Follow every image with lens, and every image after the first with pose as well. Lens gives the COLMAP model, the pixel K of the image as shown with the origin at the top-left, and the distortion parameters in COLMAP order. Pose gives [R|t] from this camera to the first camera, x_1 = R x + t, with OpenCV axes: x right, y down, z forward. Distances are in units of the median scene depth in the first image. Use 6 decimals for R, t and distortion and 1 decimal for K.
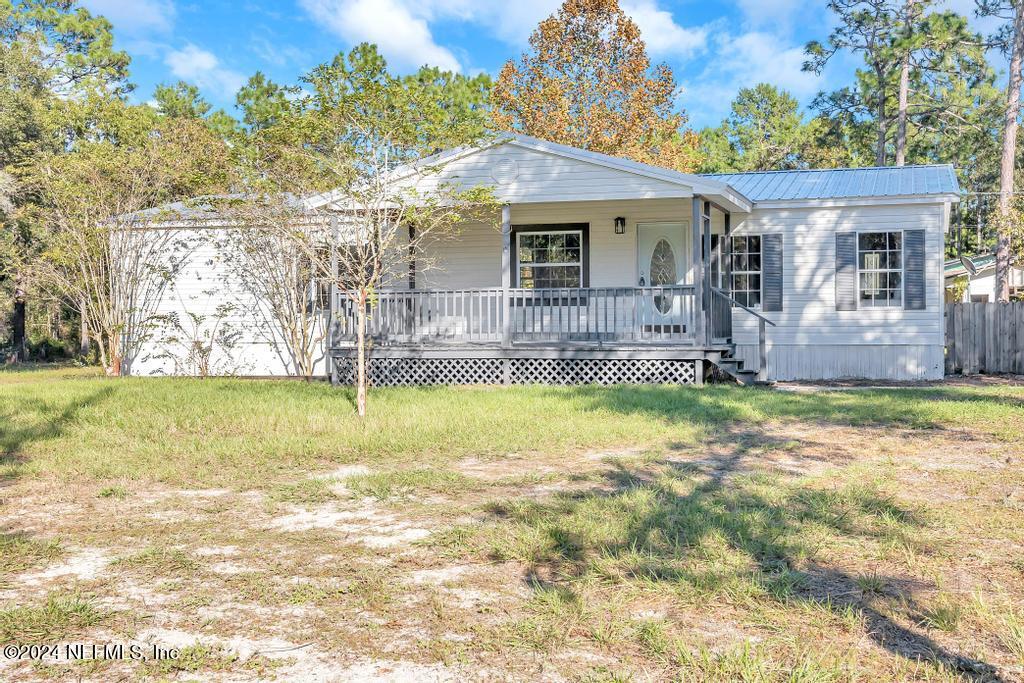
lens RADIAL K [[1180.0, 0, 512.0], [0, 1180.0, 341.5], [0, 0, 1]] dist [0.010493, -0.014956]
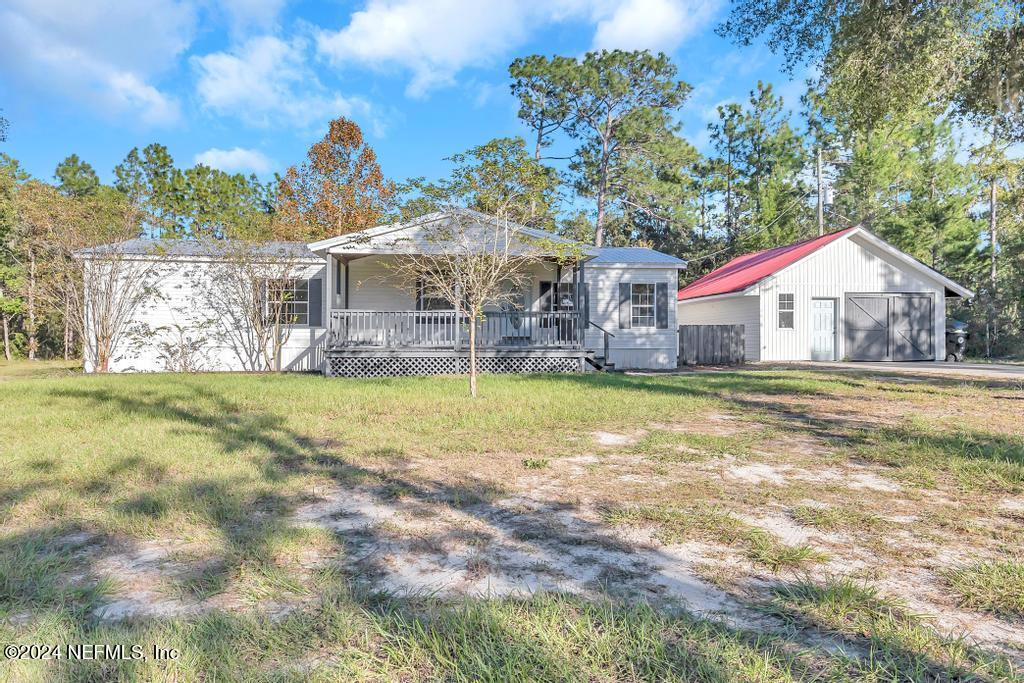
lens RADIAL K [[678.8, 0, 512.0], [0, 678.8, 341.5], [0, 0, 1]] dist [0.027188, -0.000066]
pose [[0.911014, 0.004440, 0.412352, -0.248810], [-0.000625, 0.999956, -0.009386, 0.002046], [-0.412376, 0.008293, 0.910976, 0.147924]]
